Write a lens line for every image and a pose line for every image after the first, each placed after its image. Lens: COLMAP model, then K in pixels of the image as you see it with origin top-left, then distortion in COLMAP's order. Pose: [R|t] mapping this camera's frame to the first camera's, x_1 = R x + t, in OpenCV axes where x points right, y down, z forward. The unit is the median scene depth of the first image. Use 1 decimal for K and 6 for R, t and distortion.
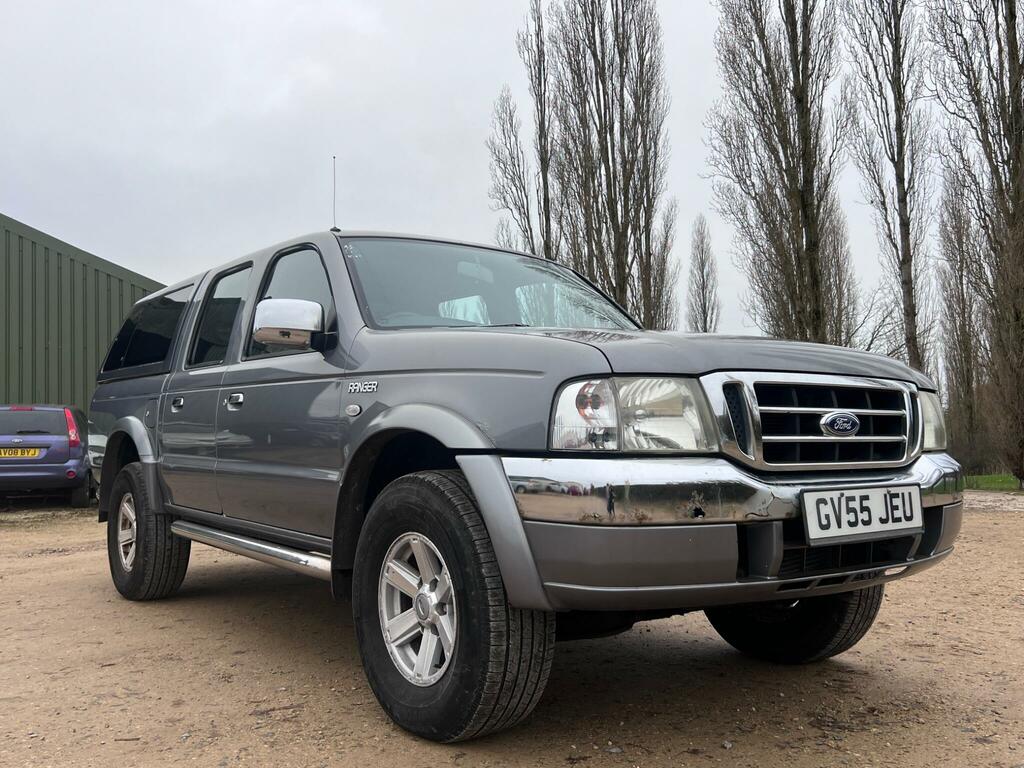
lens RADIAL K [[932.7, 0, 512.0], [0, 932.7, 384.0], [0, 0, 1]] dist [0.066573, -0.089744]
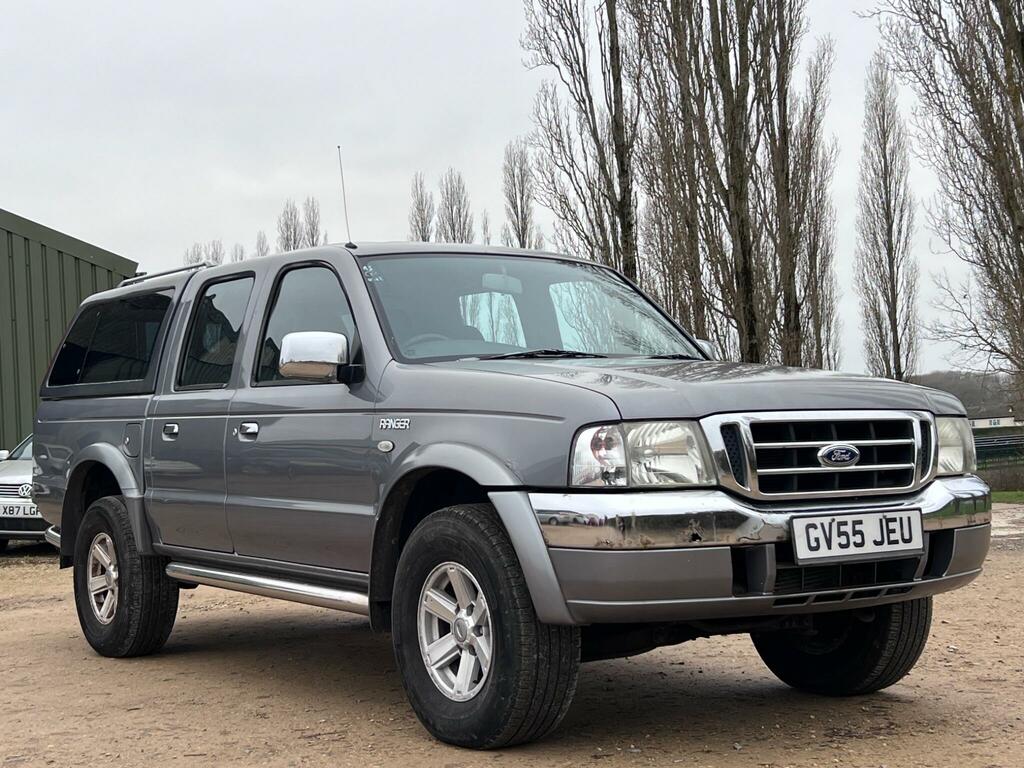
lens RADIAL K [[1601.0, 0, 519.9], [0, 1601.0, 386.3], [0, 0, 1]] dist [0.151007, -0.136468]
pose [[0.999254, -0.021966, -0.031752, 0.040137], [0.022920, 0.999287, 0.029990, -0.102554], [0.031071, -0.030696, 0.999046, -0.881027]]
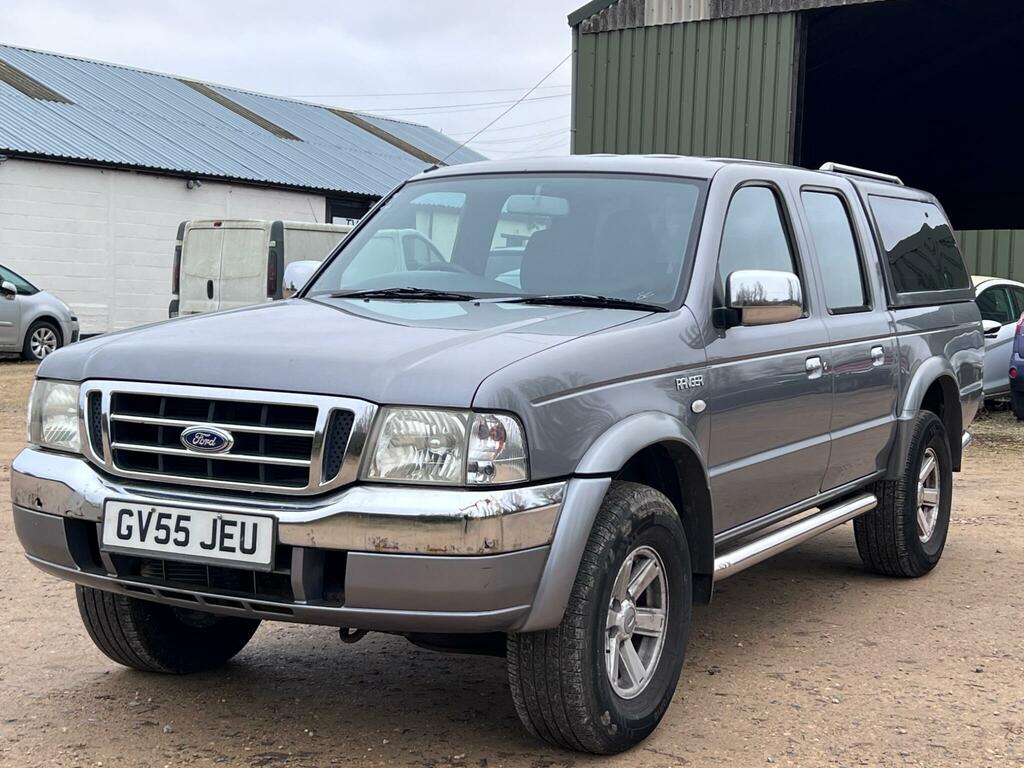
lens RADIAL K [[1601.0, 0, 519.9], [0, 1601.0, 386.3], [0, 0, 1]] dist [0.151007, -0.136468]
pose [[0.410425, 0.083101, -0.908100, 1.952704], [0.033139, 0.993822, 0.105923, -0.172301], [0.911292, -0.073567, 0.405136, 0.636003]]
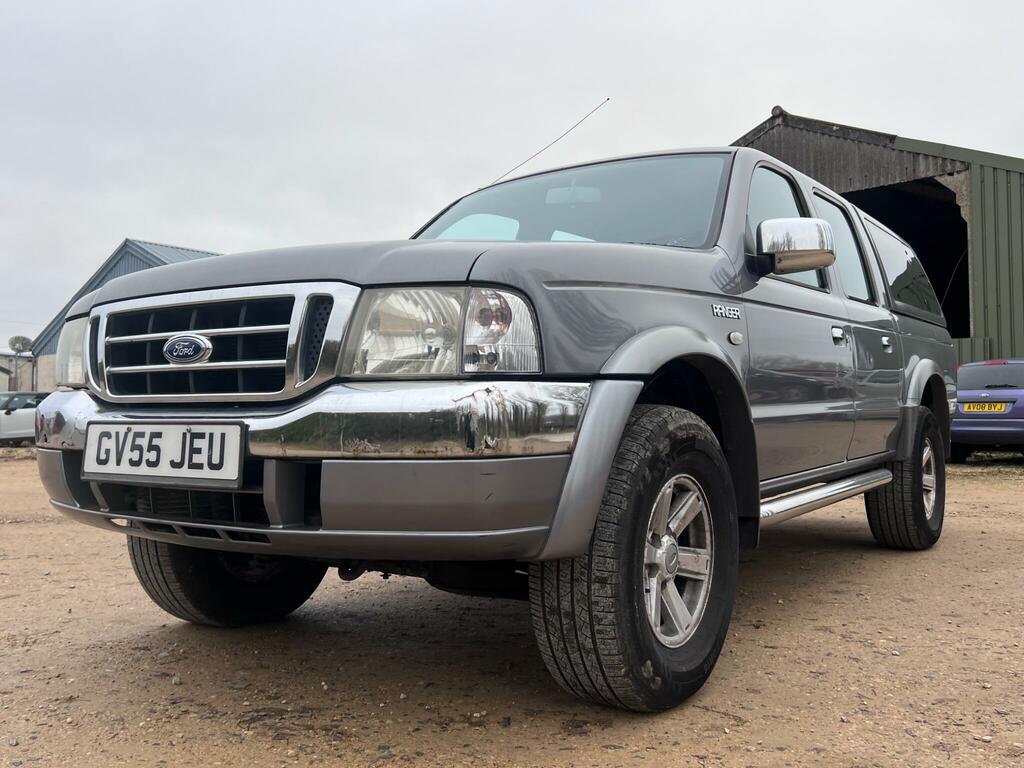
lens RADIAL K [[932.7, 0, 512.0], [0, 932.7, 384.0], [0, 0, 1]] dist [0.066573, -0.089744]
pose [[0.324003, -0.020792, -0.945828, 1.248684], [0.060725, 0.998154, -0.001140, 0.092910], [0.944105, -0.057066, 0.324667, 1.002373]]
